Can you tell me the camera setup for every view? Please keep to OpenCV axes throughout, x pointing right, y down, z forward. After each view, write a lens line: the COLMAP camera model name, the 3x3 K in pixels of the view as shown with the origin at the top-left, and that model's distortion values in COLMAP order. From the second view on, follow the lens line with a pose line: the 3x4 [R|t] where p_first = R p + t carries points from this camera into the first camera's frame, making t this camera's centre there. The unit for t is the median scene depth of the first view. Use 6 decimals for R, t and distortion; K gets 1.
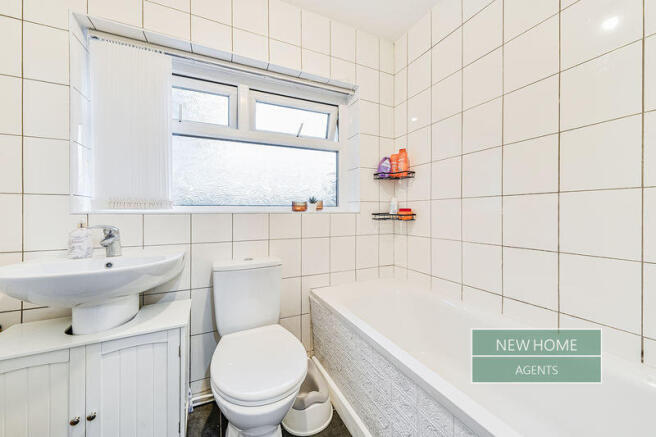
lens RADIAL K [[240.1, 0, 326.9], [0, 240.1, 216.1], [0, 0, 1]] dist [-0.001111, -0.000029]
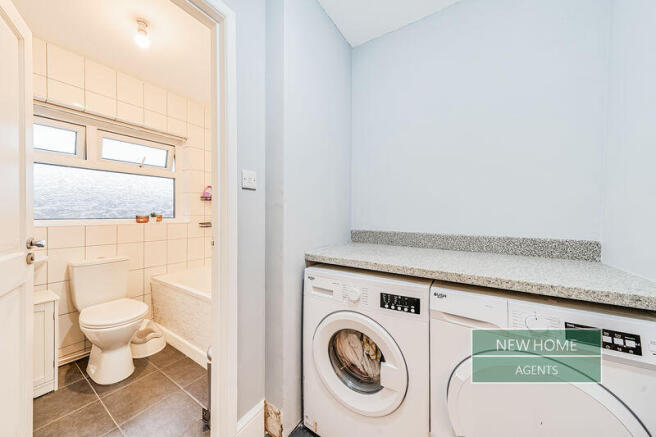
lens RADIAL K [[296.8, 0, 327.2], [0, 296.8, 213.9], [0, 0, 1]] dist [0.004048, 0.000011]
pose [[0.903252, -0.002370, 0.429103, 0.113321], [0.003957, 0.999988, -0.002805, -0.060665], [-0.429092, 0.004232, 0.903251, -1.013470]]
